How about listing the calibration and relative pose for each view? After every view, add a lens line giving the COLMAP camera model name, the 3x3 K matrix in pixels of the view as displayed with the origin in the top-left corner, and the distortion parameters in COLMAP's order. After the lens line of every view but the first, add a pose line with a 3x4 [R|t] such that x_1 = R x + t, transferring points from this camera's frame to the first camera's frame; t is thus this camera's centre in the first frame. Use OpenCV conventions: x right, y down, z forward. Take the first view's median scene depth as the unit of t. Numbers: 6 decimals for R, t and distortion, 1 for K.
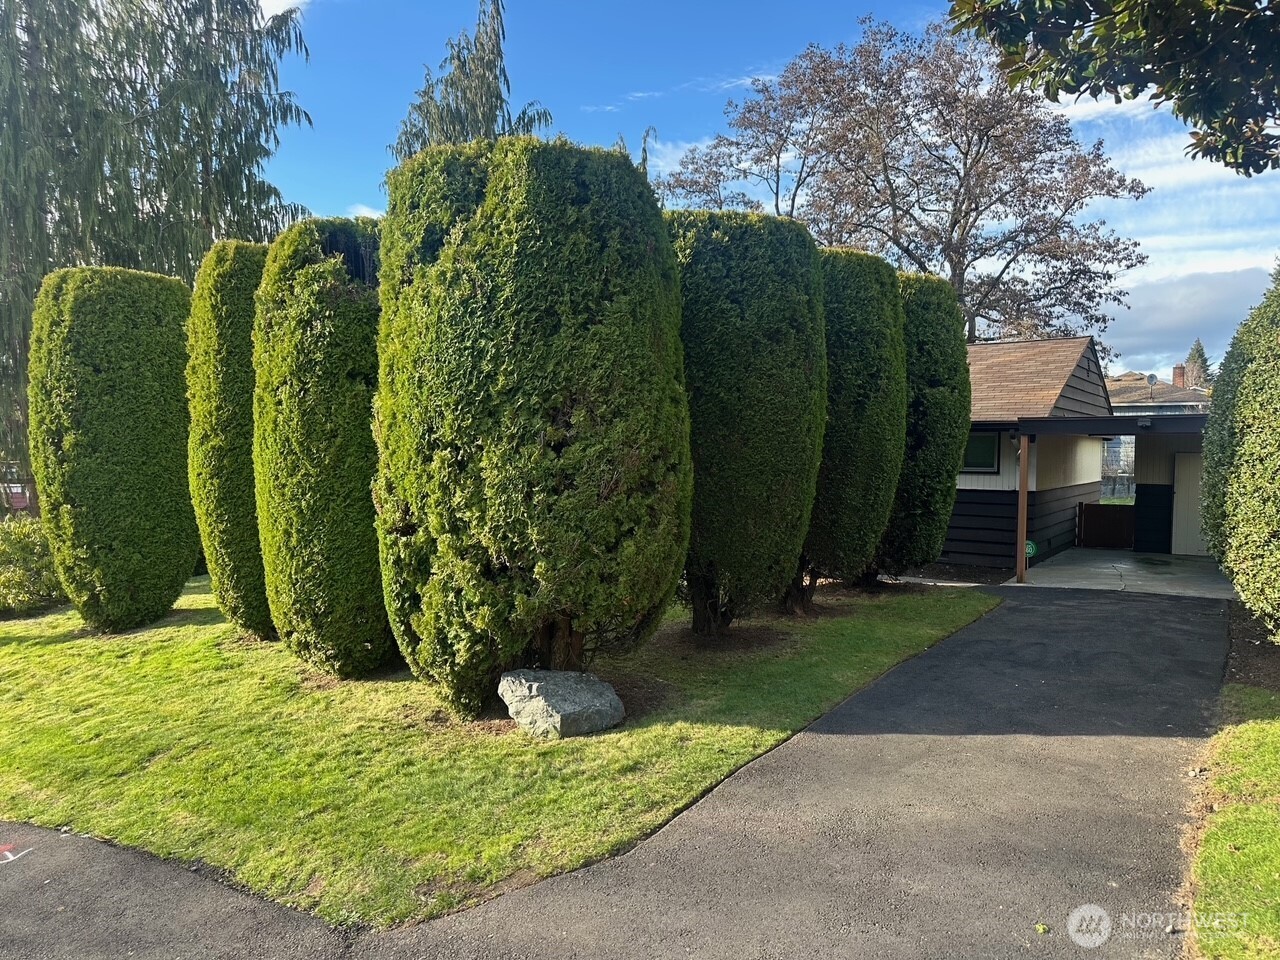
lens RADIAL K [[892.5, 0, 639.2], [0, 892.5, 484.8], [0, 0, 1]] dist [0.042889, -0.093233]
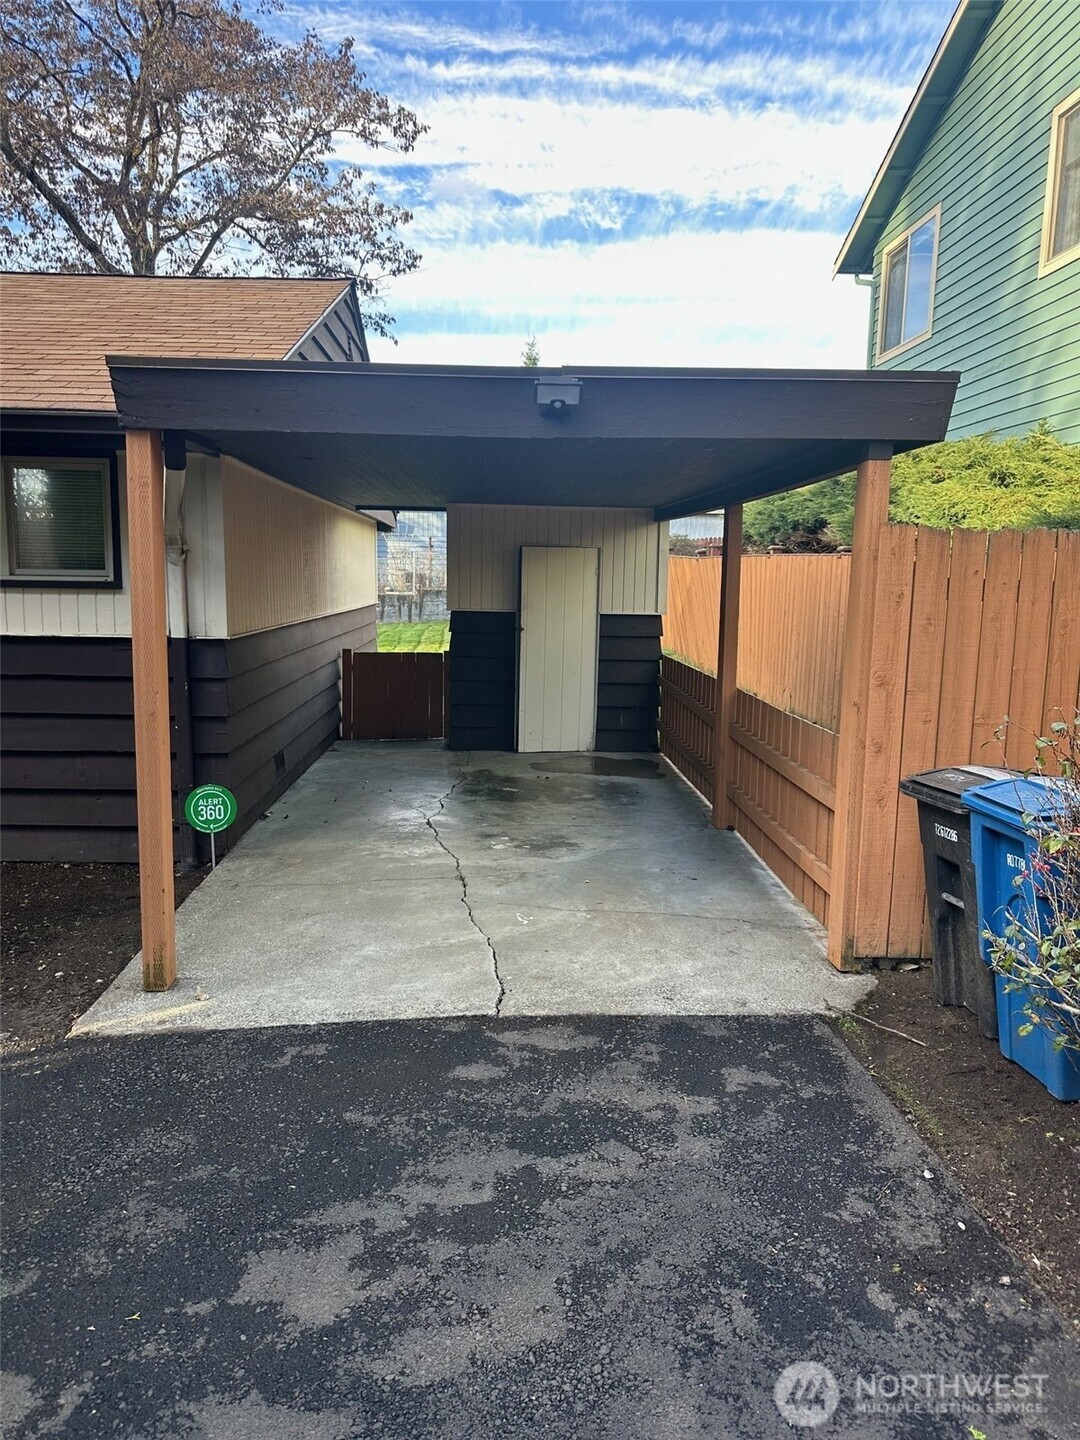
lens RADIAL K [[1003.8, 0, 533.3], [0, 1003.8, 716.9], [0, 0, 1]] dist [0.133772, -0.162832]
pose [[0.799139, -0.080393, 0.595747, 0.244552], [0.015019, 0.993378, 0.113905, -0.004879], [-0.600959, -0.082078, 0.795054, 0.501052]]
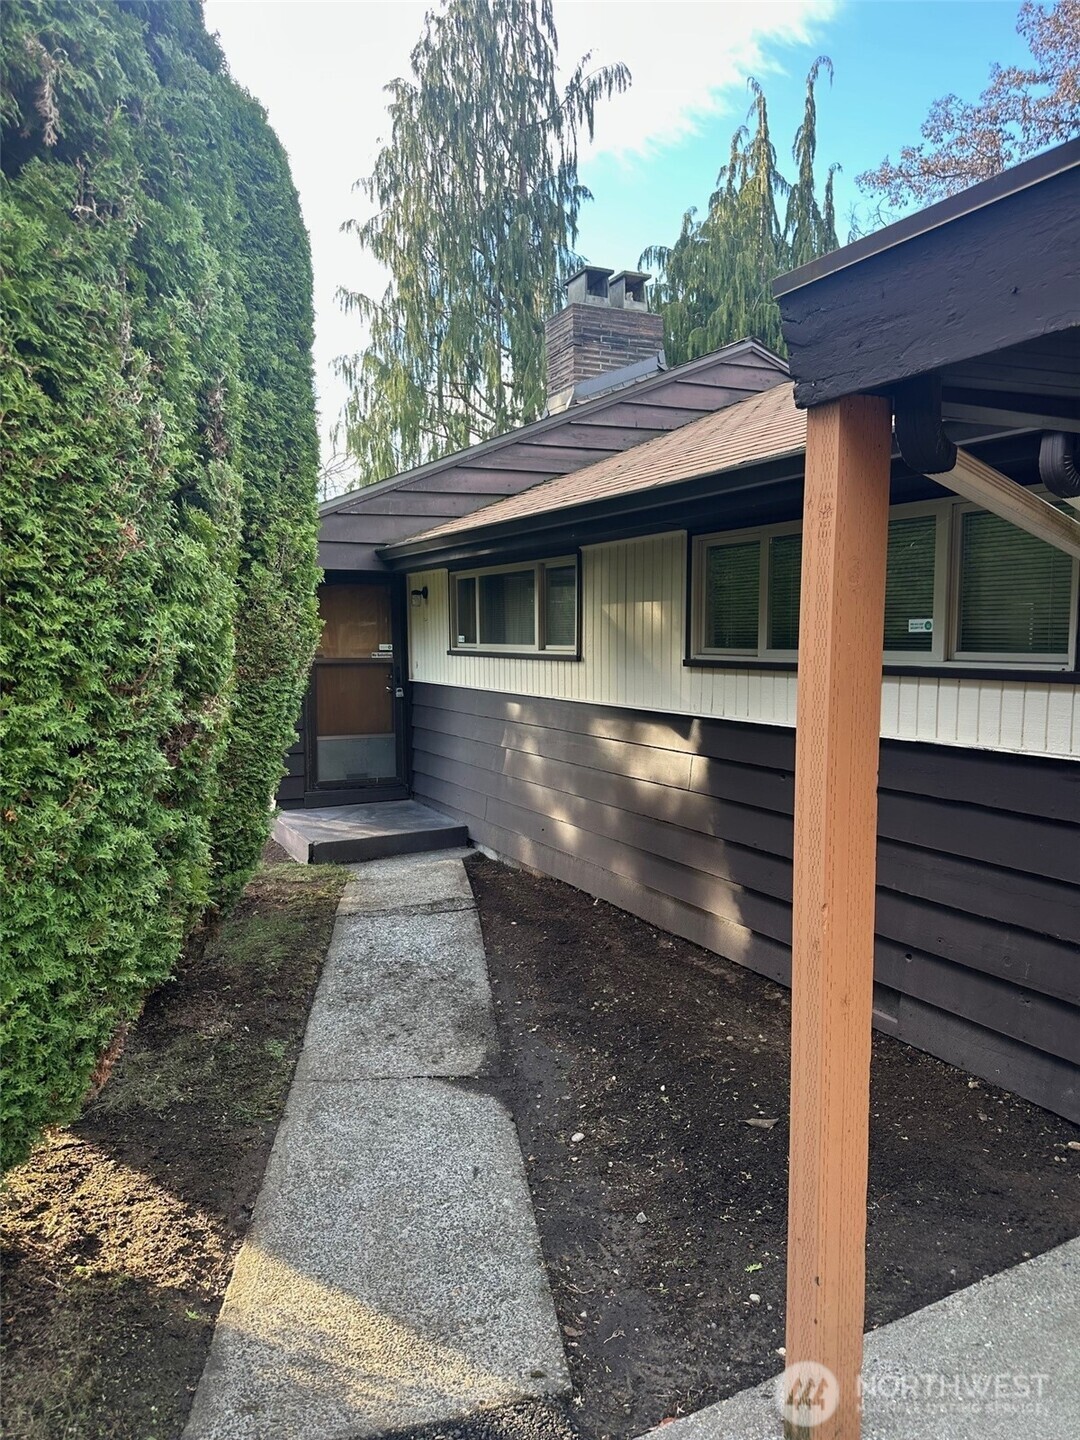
lens RADIAL K [[1004.1, 0, 540.0], [0, 1004.1, 720.0], [0, 0, 1]] dist [0.042889, -0.093233]
pose [[0.874870, 0.032649, -0.483256, 0.337690], [-0.007472, 0.998517, 0.053933, -0.012903], [0.484300, -0.043573, 0.873816, 0.612798]]
